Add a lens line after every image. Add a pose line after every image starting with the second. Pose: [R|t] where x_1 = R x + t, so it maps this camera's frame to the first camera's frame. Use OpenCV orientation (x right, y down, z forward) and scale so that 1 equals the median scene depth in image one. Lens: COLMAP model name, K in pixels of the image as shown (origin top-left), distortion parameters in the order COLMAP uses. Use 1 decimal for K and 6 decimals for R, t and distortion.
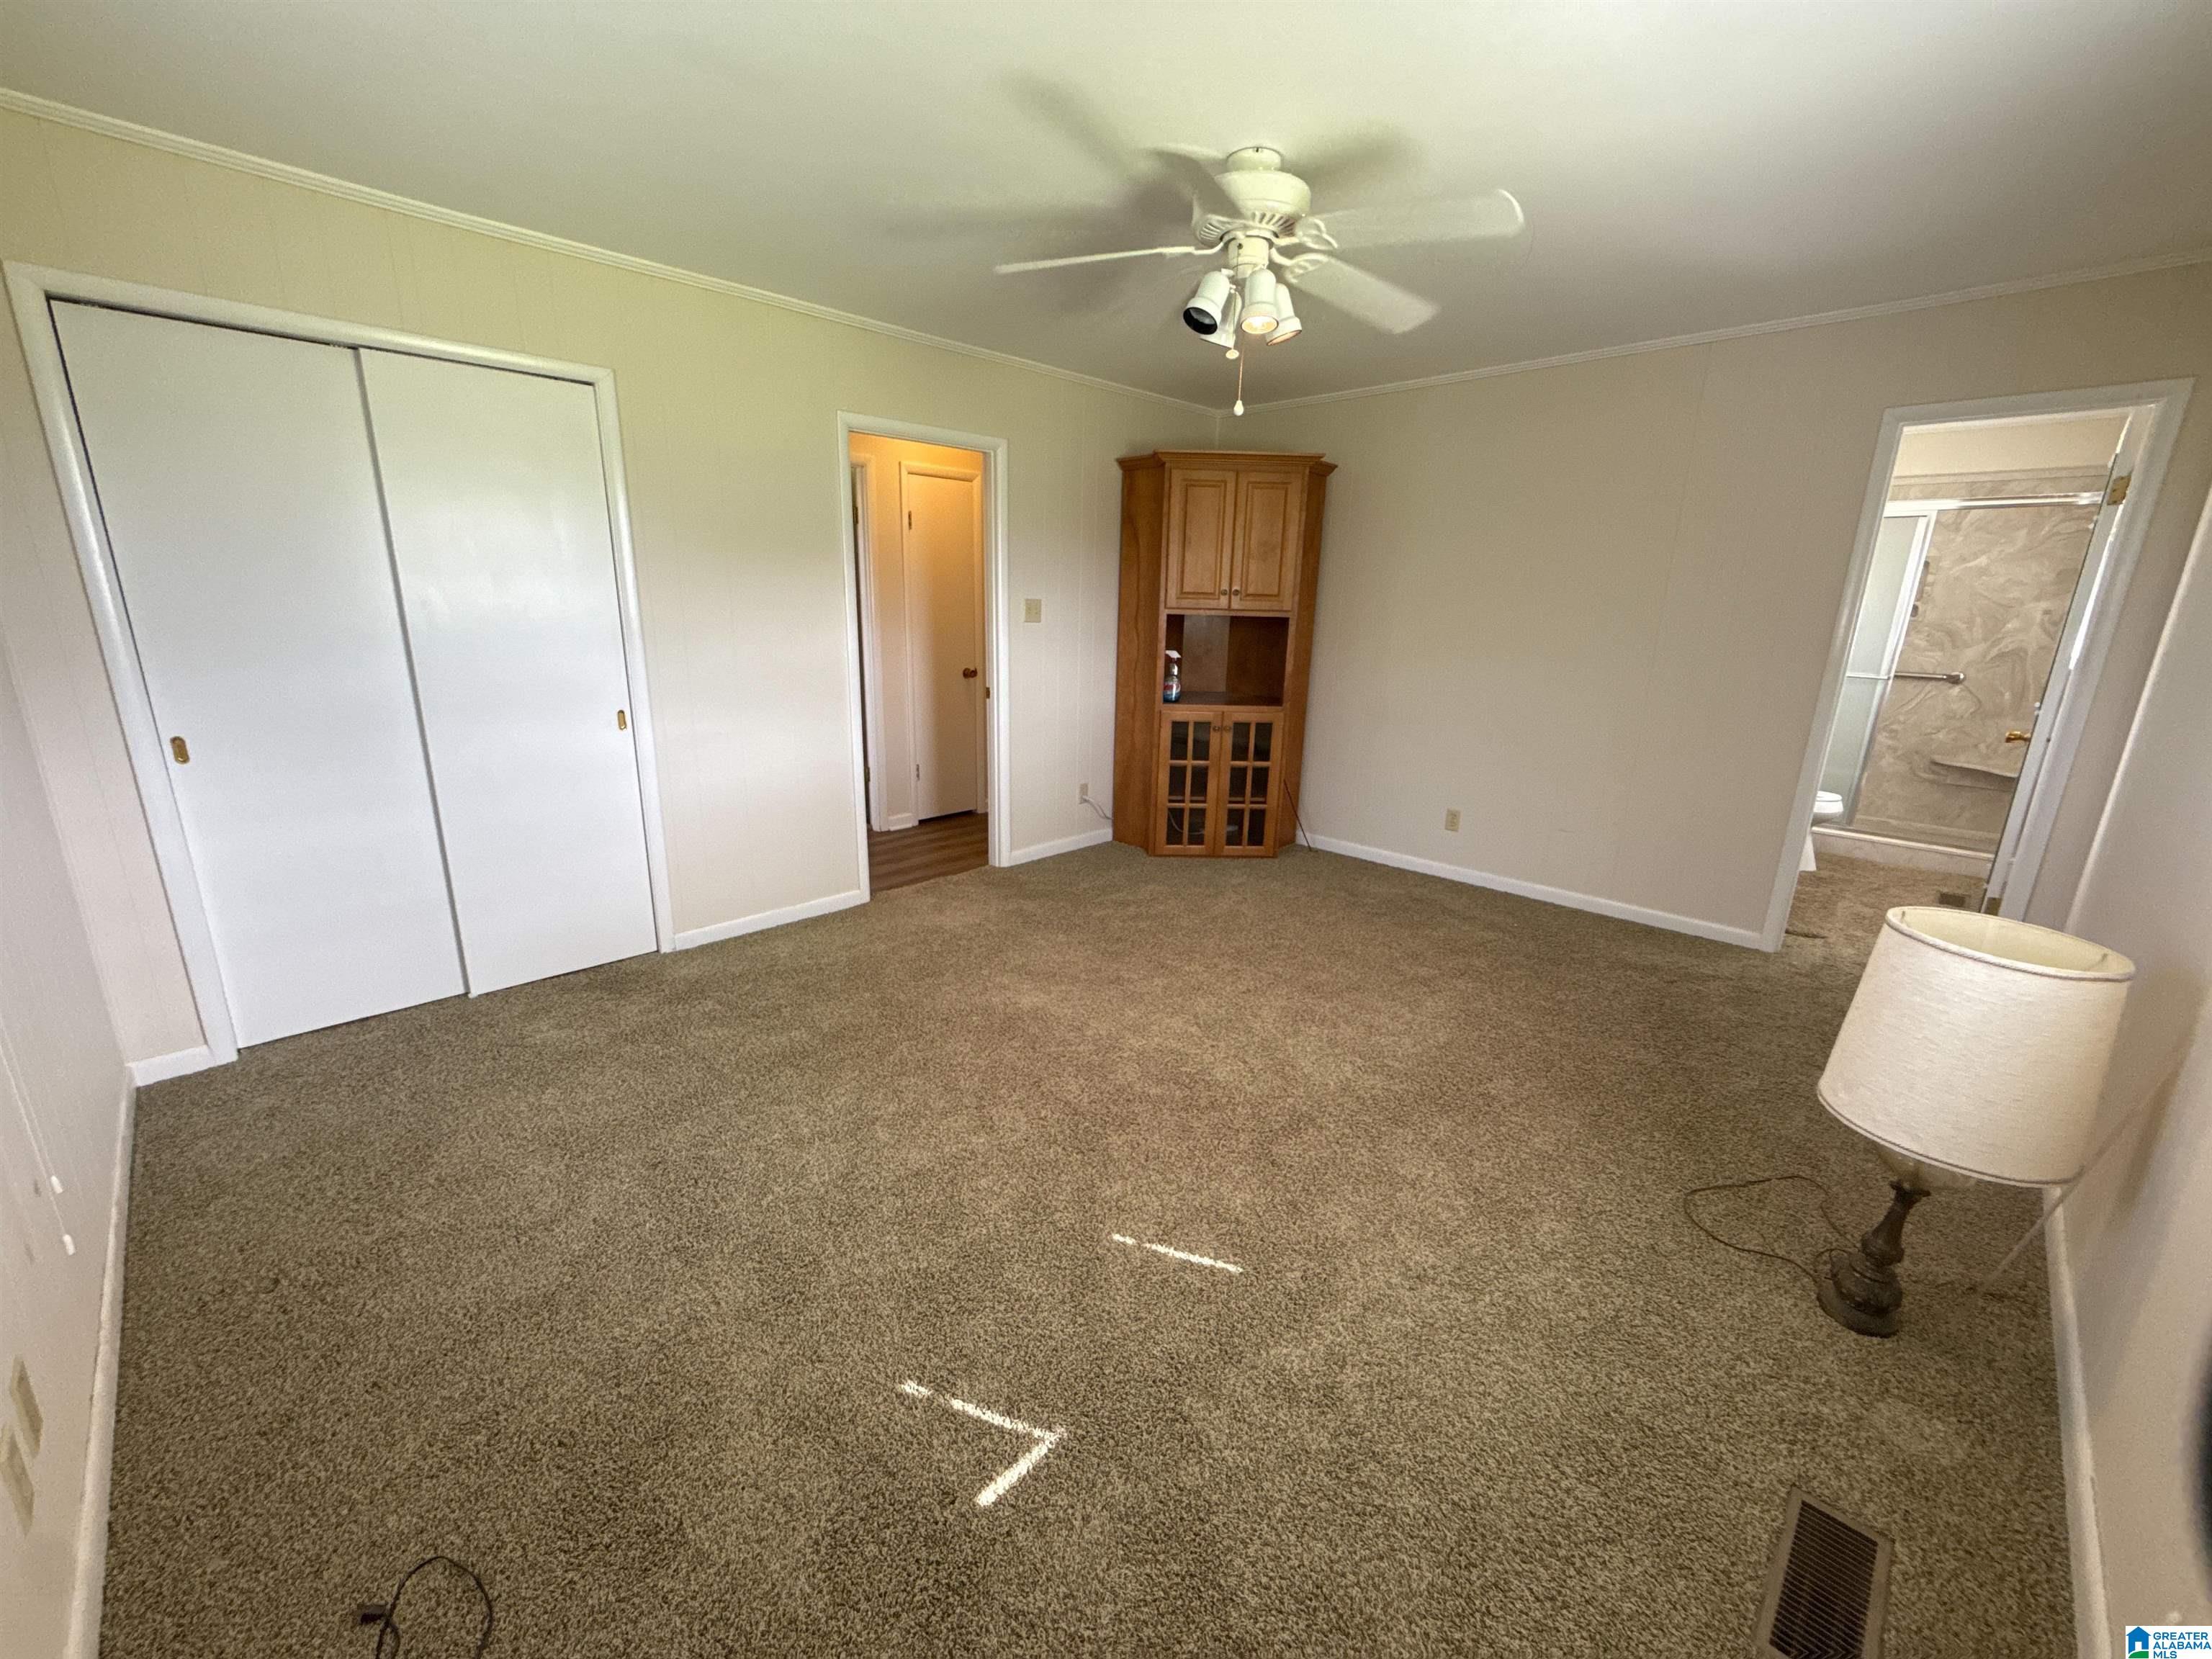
lens RADIAL K [[884.5, 0, 1113.5], [0, 884.5, 815.6], [0, 0, 1]] dist [-0.000461, -0.000230]
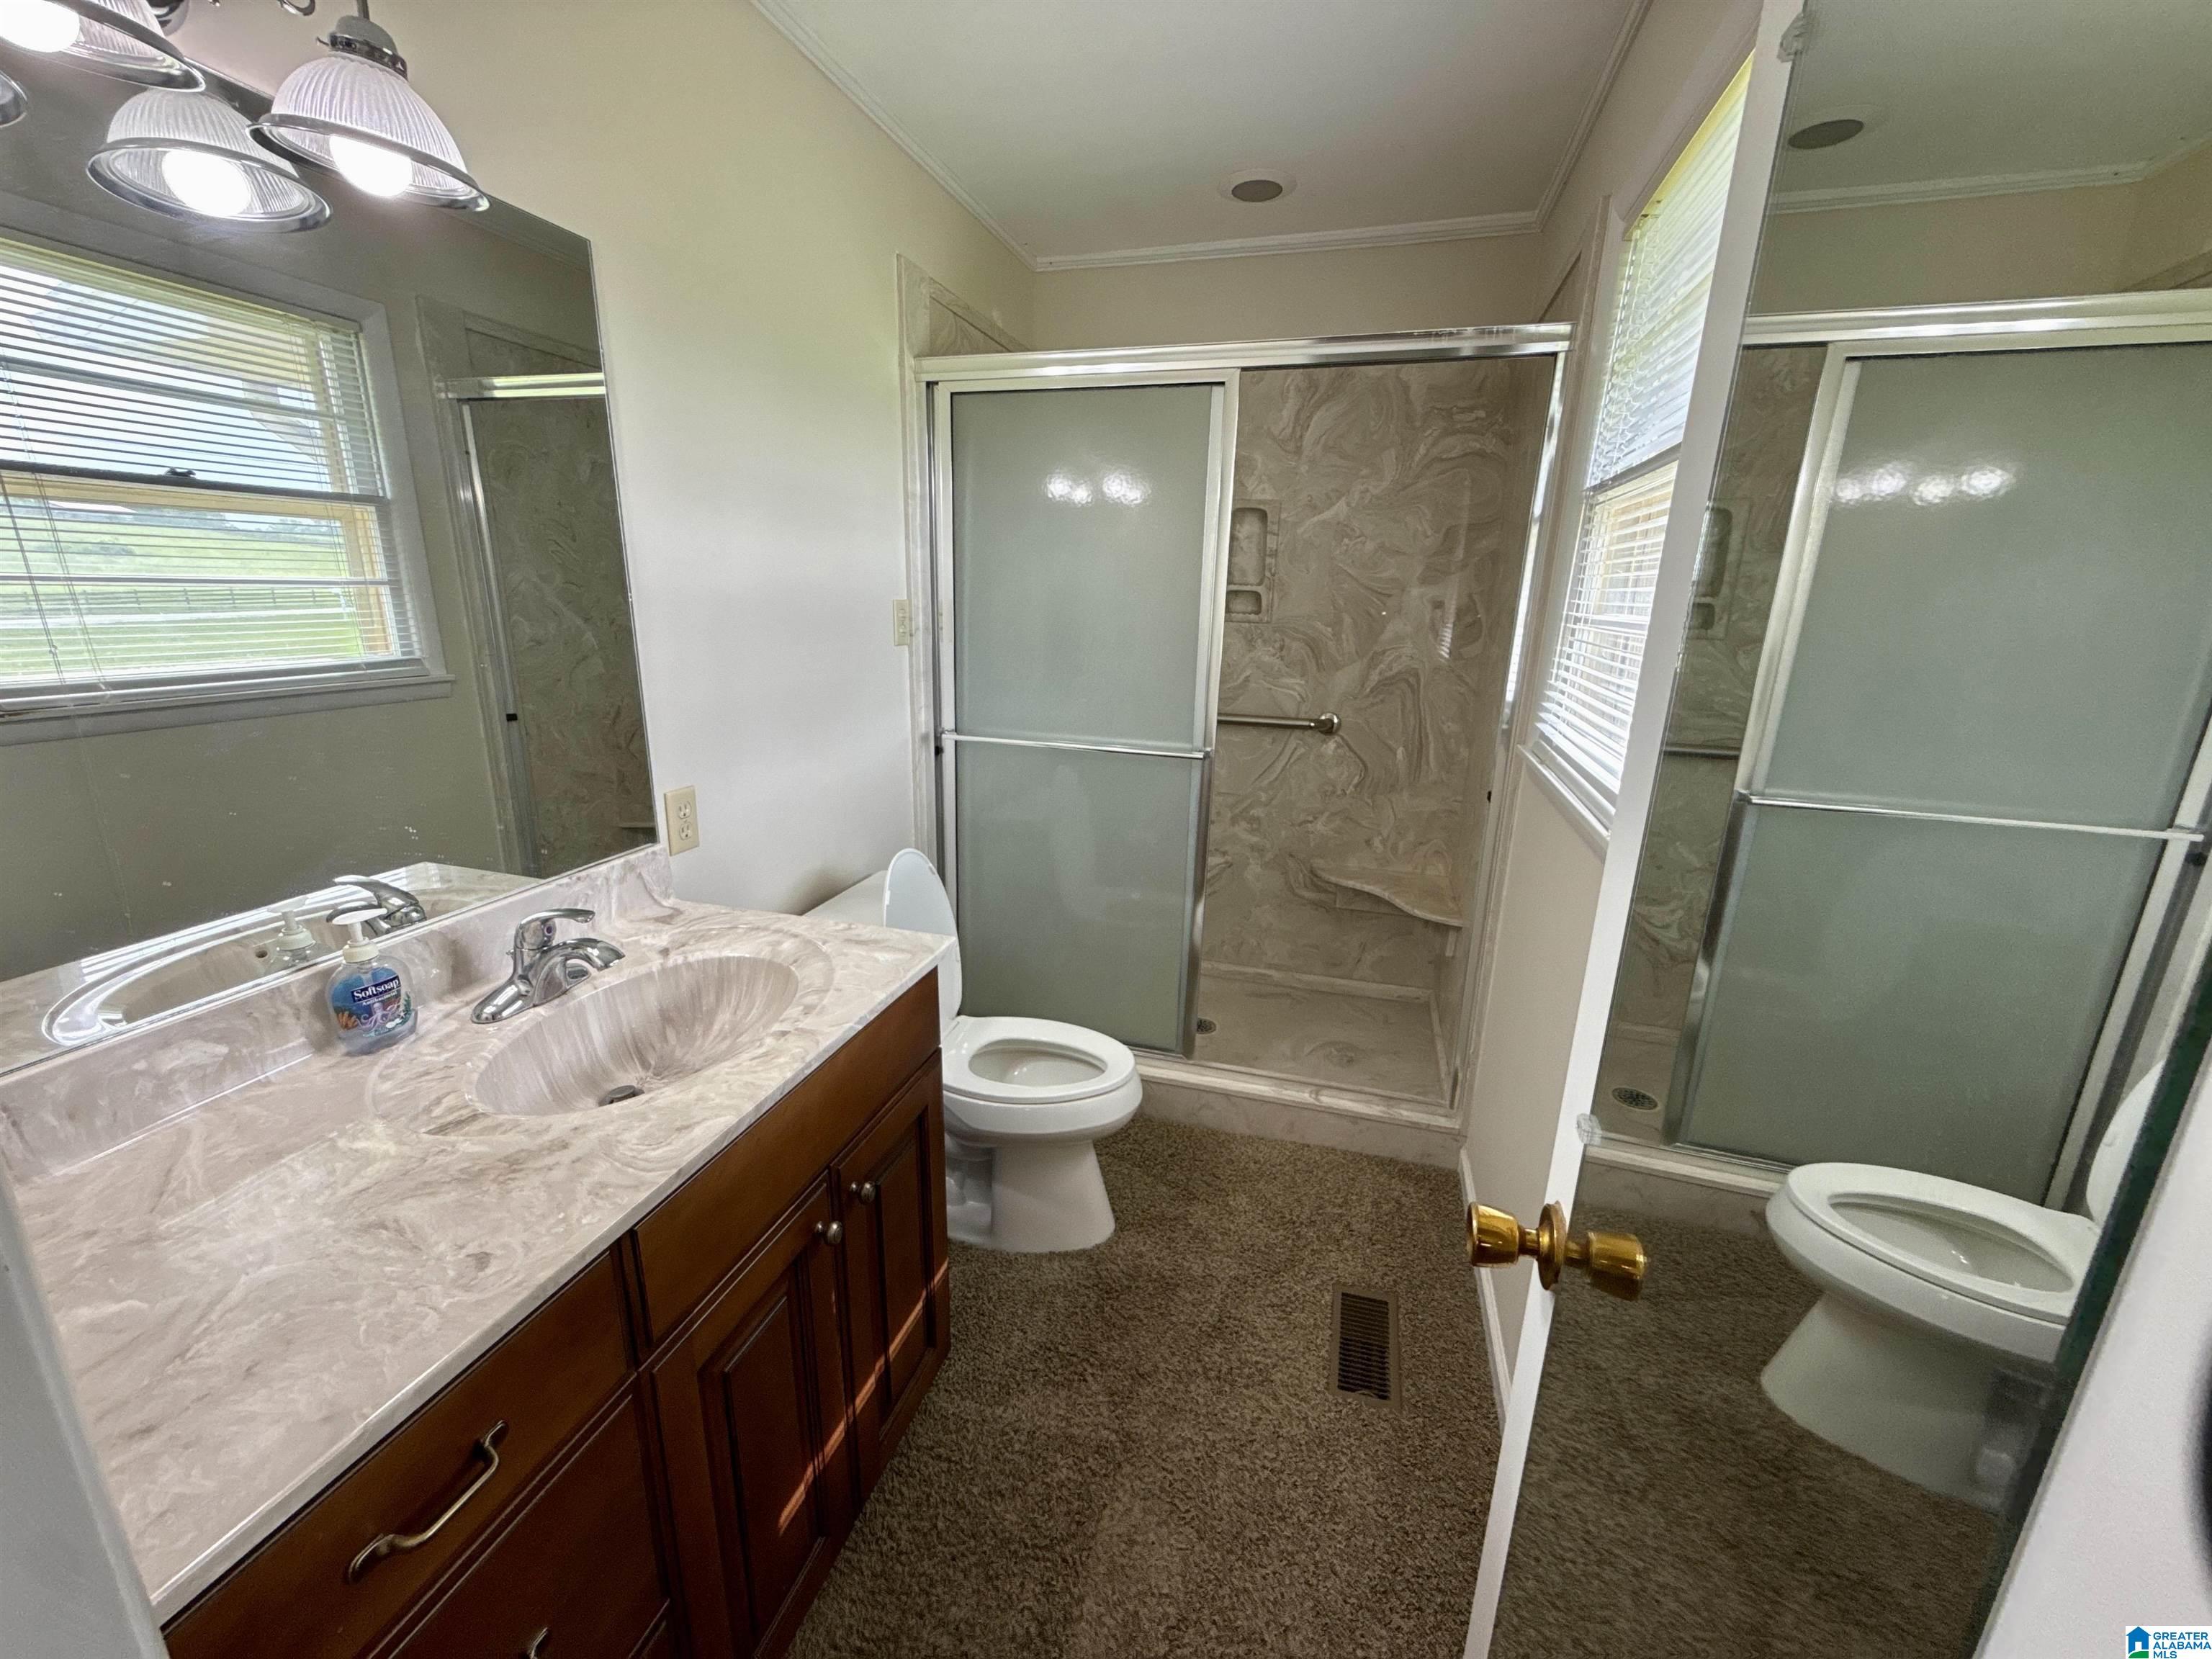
lens RADIAL K [[884.5, 0, 1099.2], [0, 884.5, 831.0], [0, 0, 1]] dist [-0.000461, -0.000230]
pose [[0.882830, -0.107814, 0.457152, 0.569954], [0.113257, 0.993444, 0.015577, -0.115297], [-0.455834, 0.038024, 0.889252, 0.579171]]
